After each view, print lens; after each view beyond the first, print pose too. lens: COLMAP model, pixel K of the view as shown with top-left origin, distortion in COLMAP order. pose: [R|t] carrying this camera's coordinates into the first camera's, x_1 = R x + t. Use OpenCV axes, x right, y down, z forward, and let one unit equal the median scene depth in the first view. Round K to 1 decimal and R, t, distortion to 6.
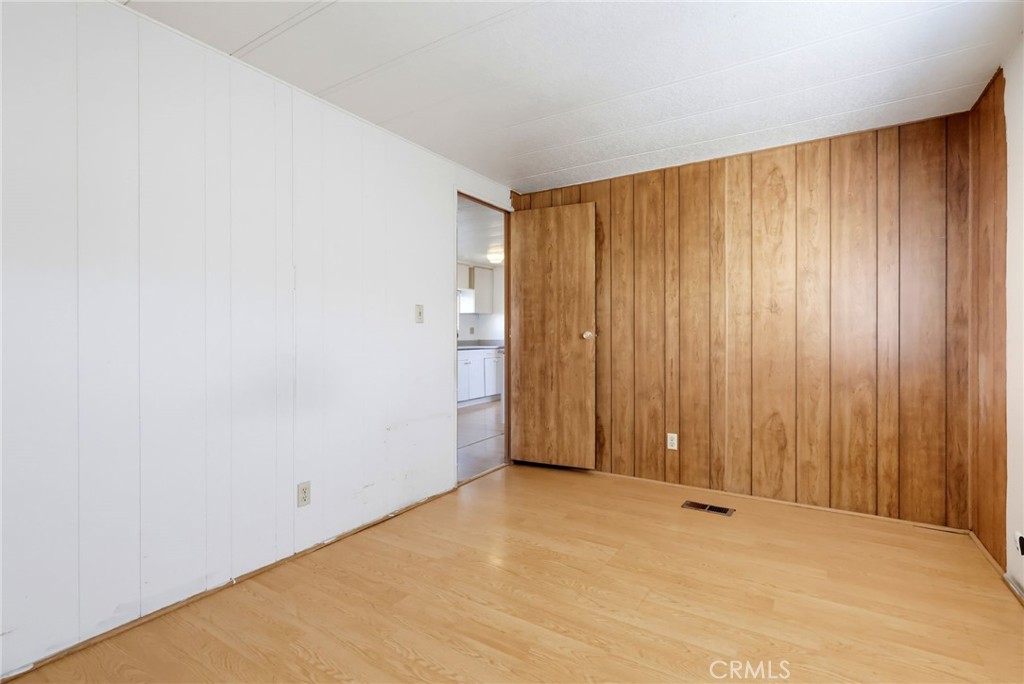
lens RADIAL K [[482.0, 0, 514.8], [0, 482.0, 334.3], [0, 0, 1]] dist [-0.002024, 0.000619]
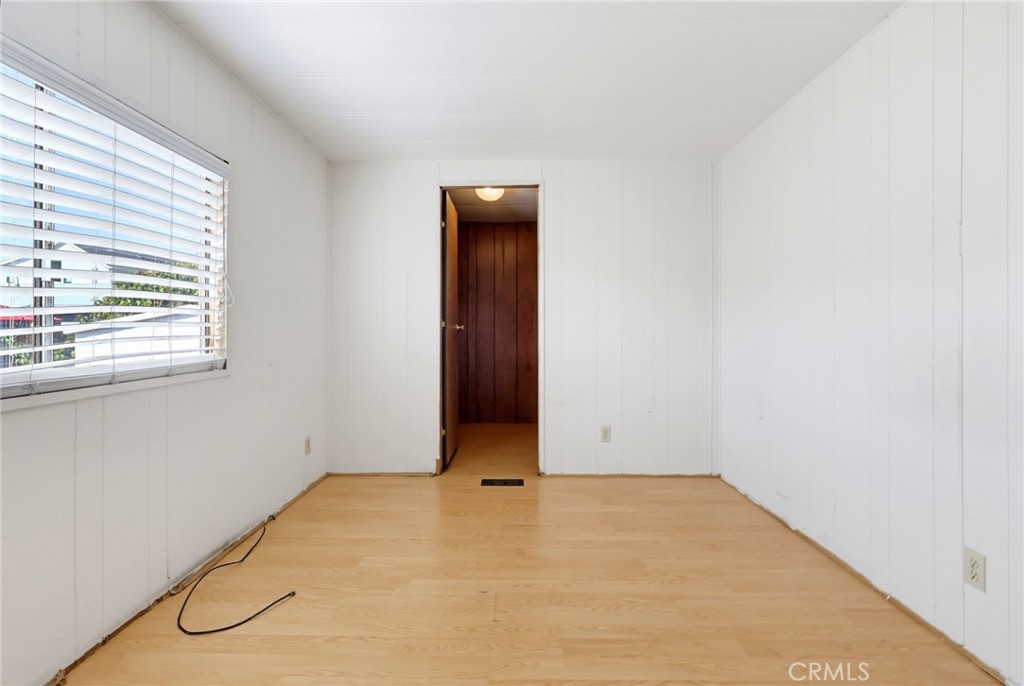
lens RADIAL K [[482.0, 0, 514.8], [0, 482.0, 335.3], [0, 0, 1]] dist [-0.002024, 0.000619]
pose [[-0.846697, 0.011705, -0.531946, 0.596253], [0.001932, 0.999819, 0.018926, 0.004531], [0.532071, 0.014997, -0.846567, 1.693861]]
